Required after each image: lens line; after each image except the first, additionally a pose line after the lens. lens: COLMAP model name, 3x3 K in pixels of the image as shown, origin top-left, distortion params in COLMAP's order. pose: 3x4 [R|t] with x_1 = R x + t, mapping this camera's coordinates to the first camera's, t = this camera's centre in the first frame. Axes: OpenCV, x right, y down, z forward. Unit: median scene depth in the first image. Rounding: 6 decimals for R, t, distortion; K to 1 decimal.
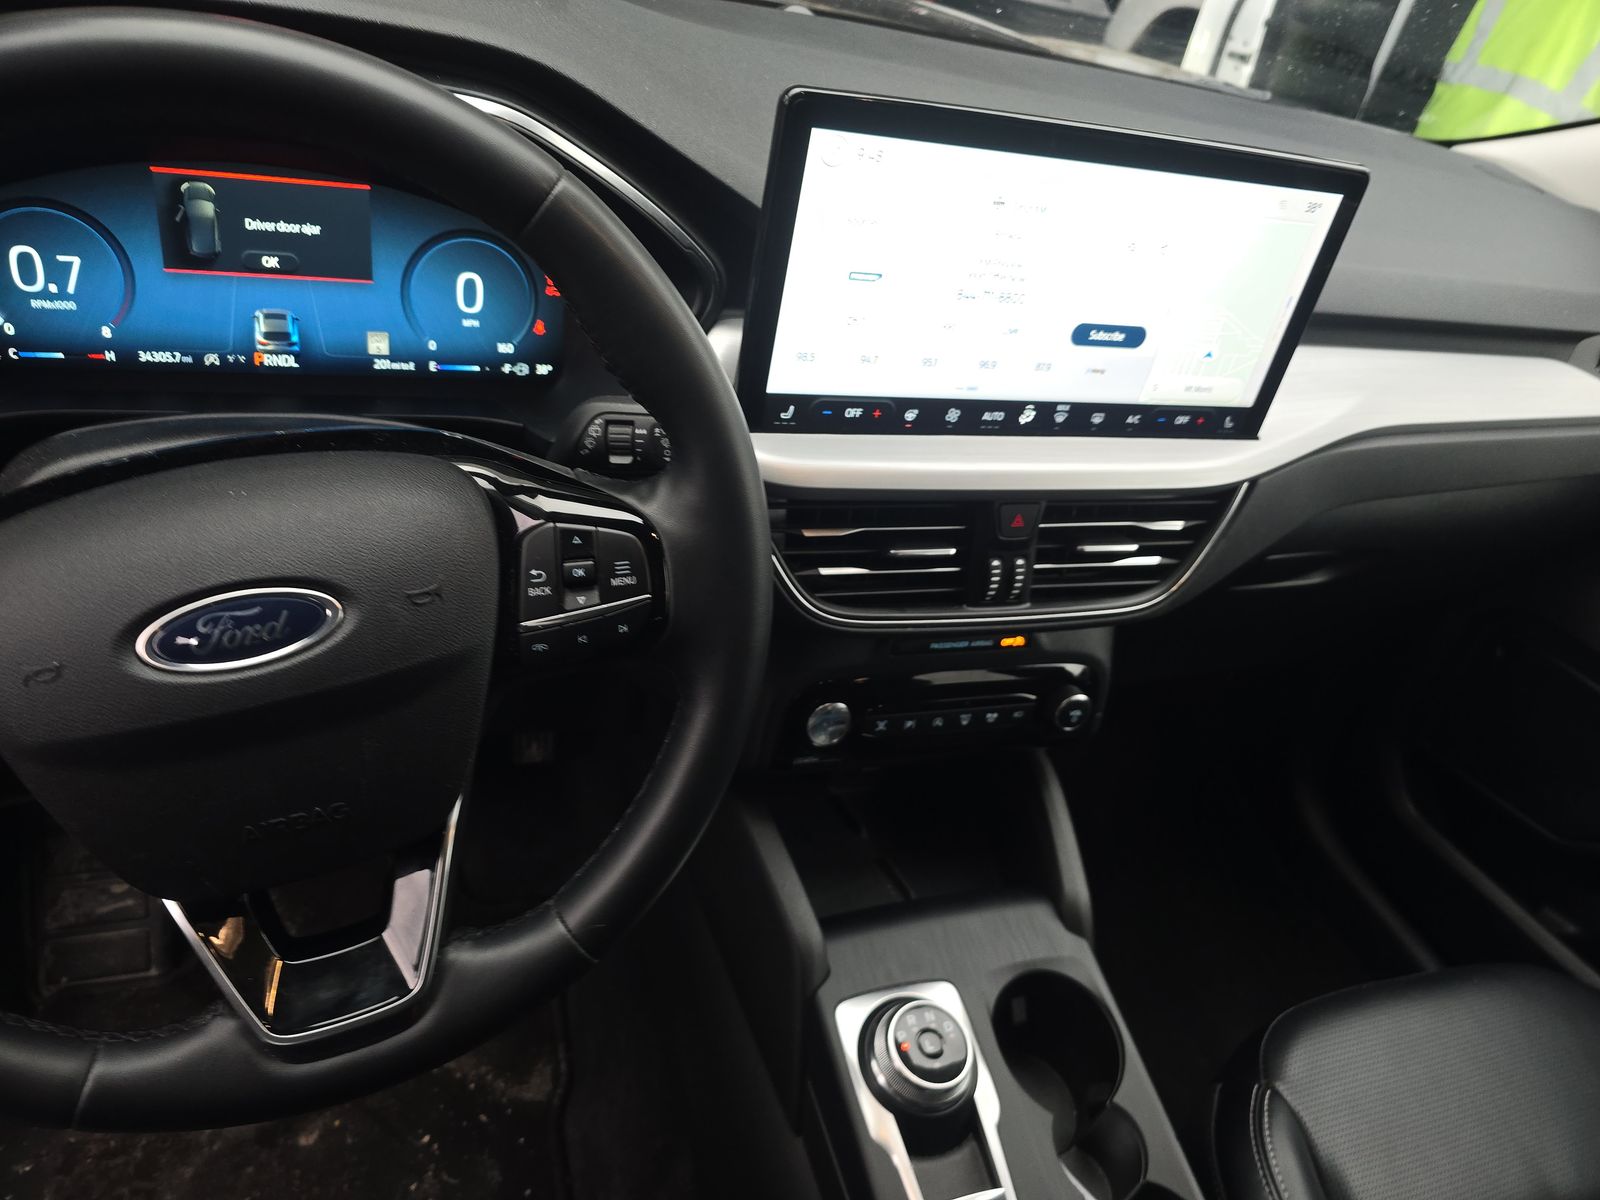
lens RADIAL K [[1097.8, 0, 779.7], [0, 1097.8, 603.0], [0, 0, 1]] dist [0.054954, -0.066534]
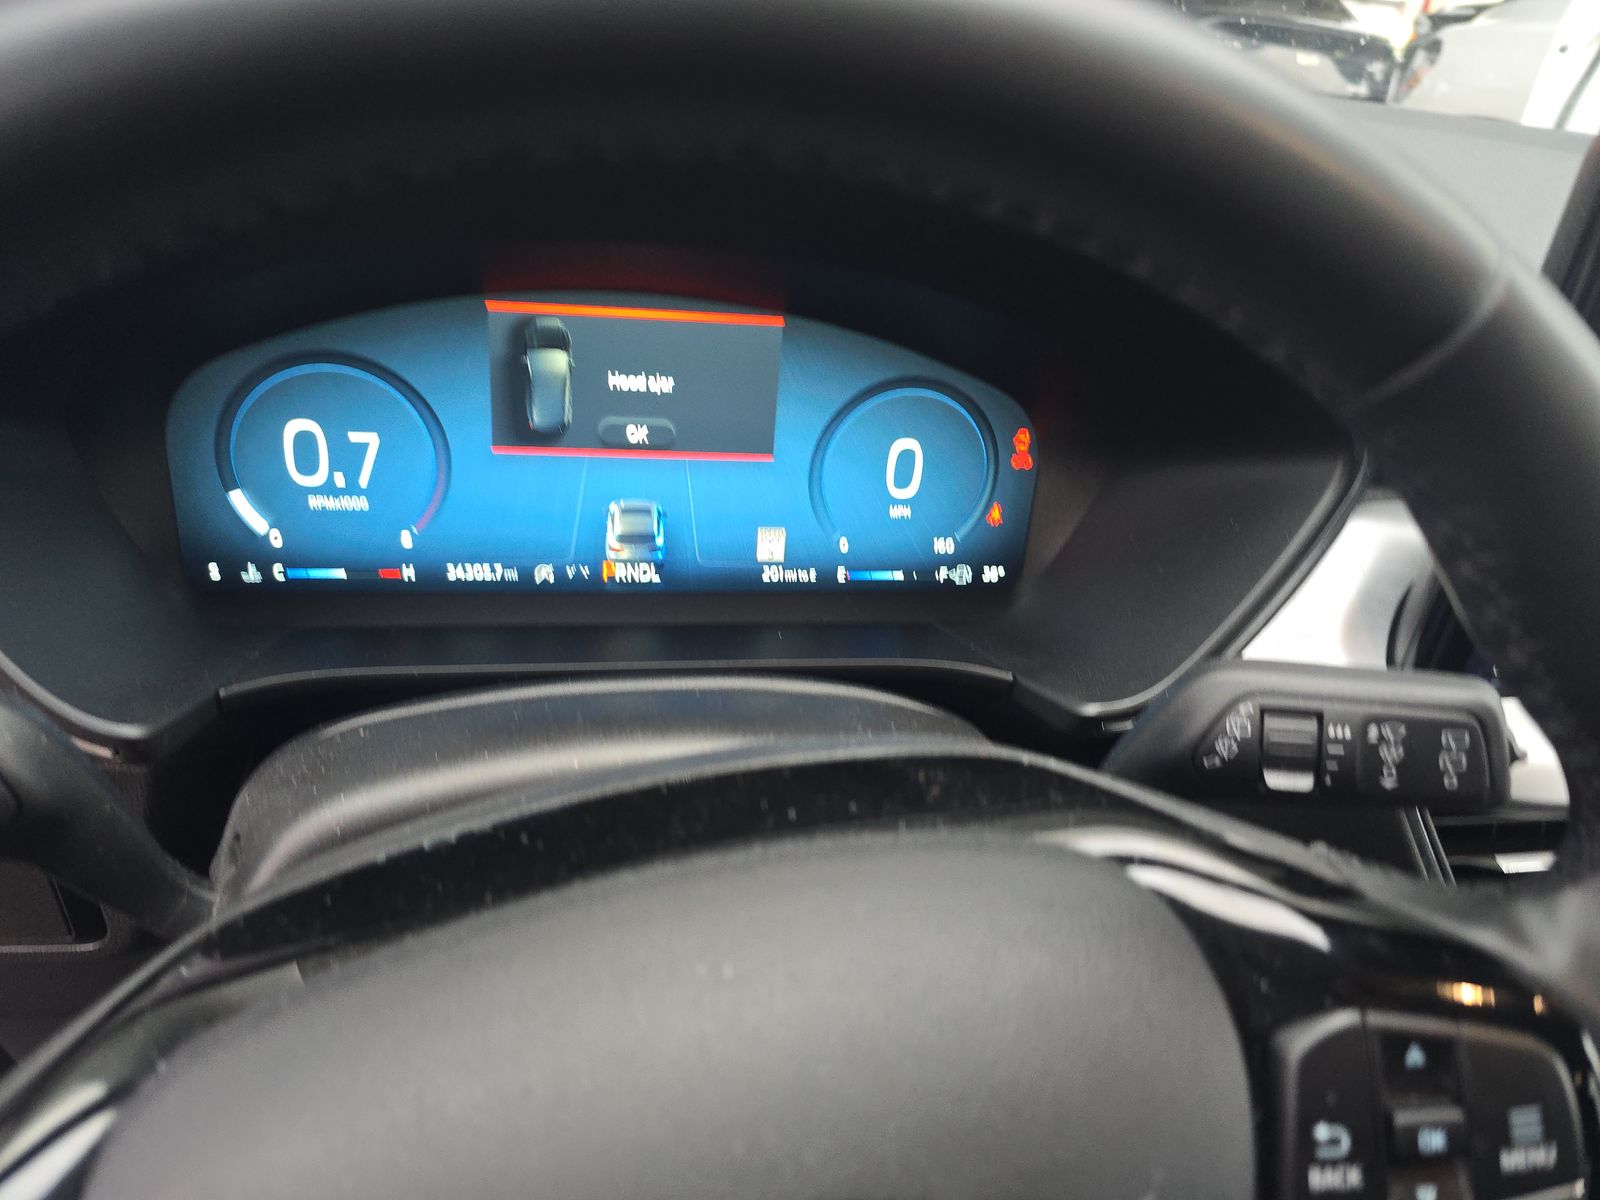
lens RADIAL K [[1097.8, 0, 779.7], [0, 1097.8, 603.0], [0, 0, 1]] dist [0.054954, -0.066534]
pose [[0.985658, 0.003029, -0.168730, -0.247405], [-0.022945, 0.992959, -0.116215, -0.122760], [0.167190, 0.118420, 0.978787, 0.351787]]
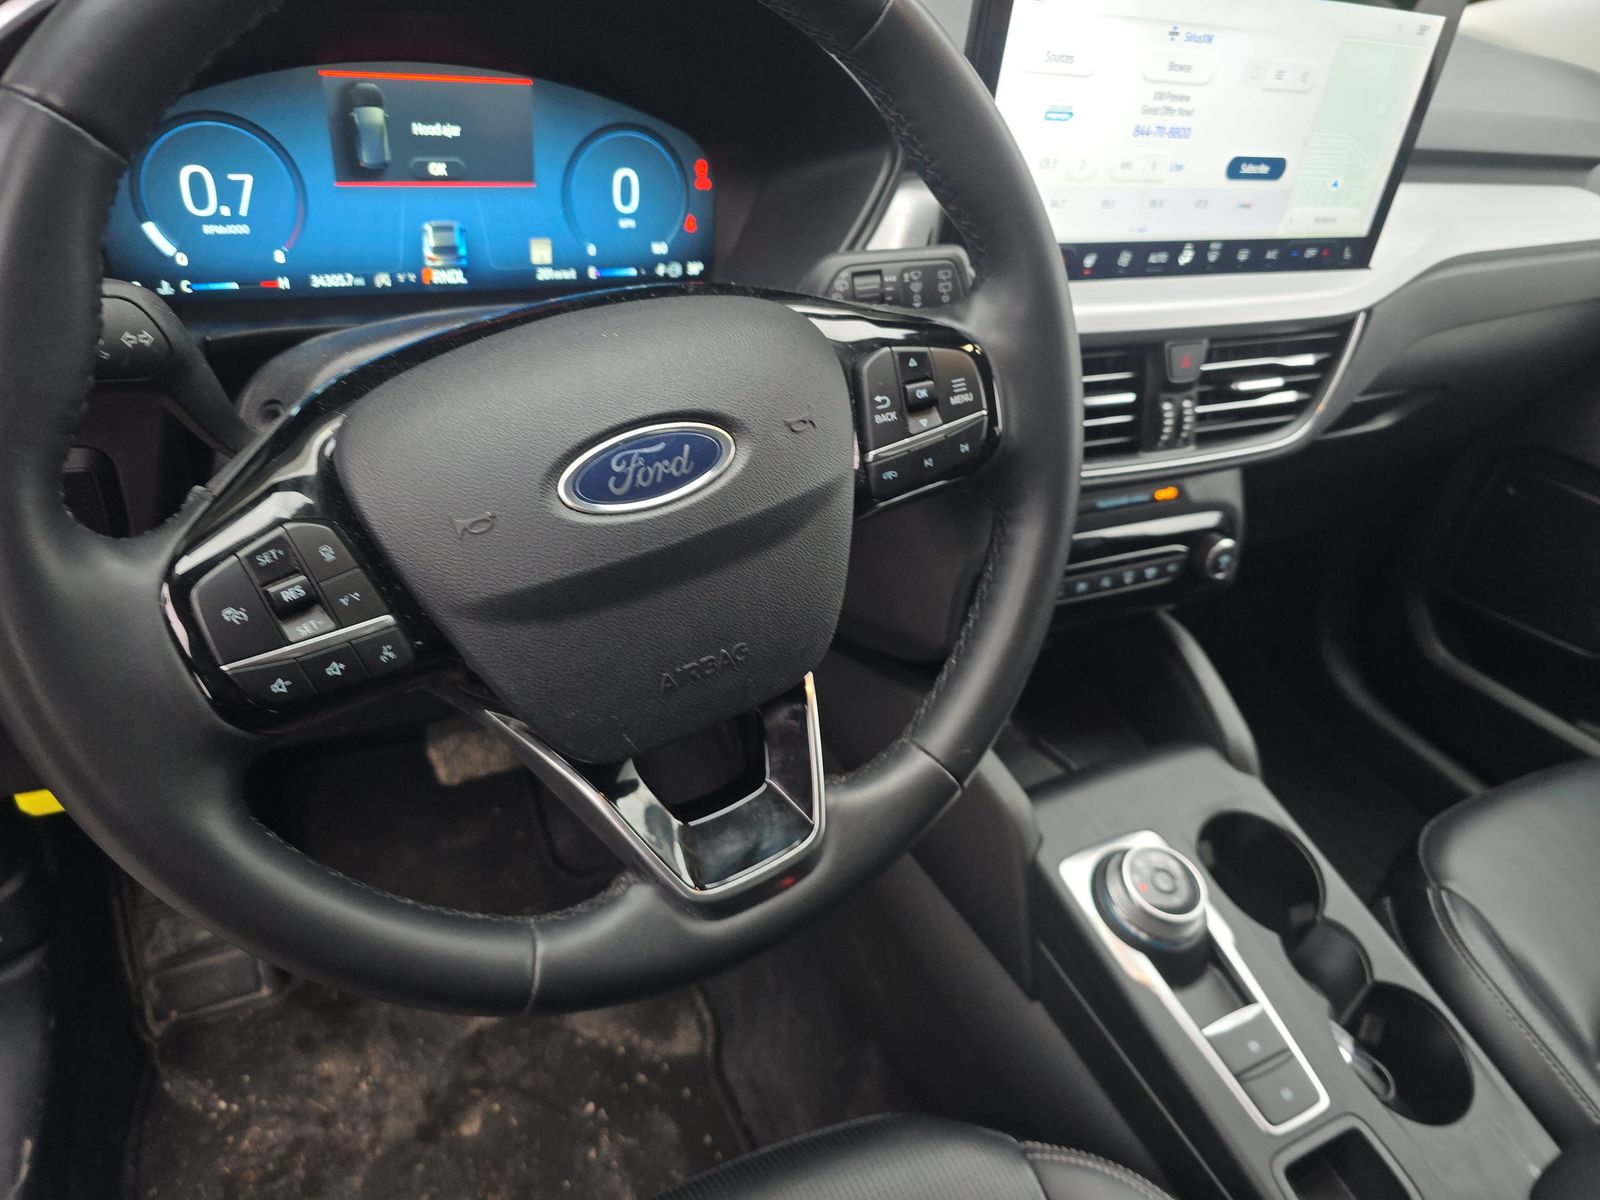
lens RADIAL K [[1109.0, 0, 783.8], [0, 1109.0, 607.5], [0, 0, 1]] dist [0.044231, -0.056826]
pose [[0.985886, -0.135146, 0.098820, -0.296409], [0.134661, 0.990824, 0.011591, 0.092968], [-0.099479, 0.001880, 0.995038, 0.007896]]
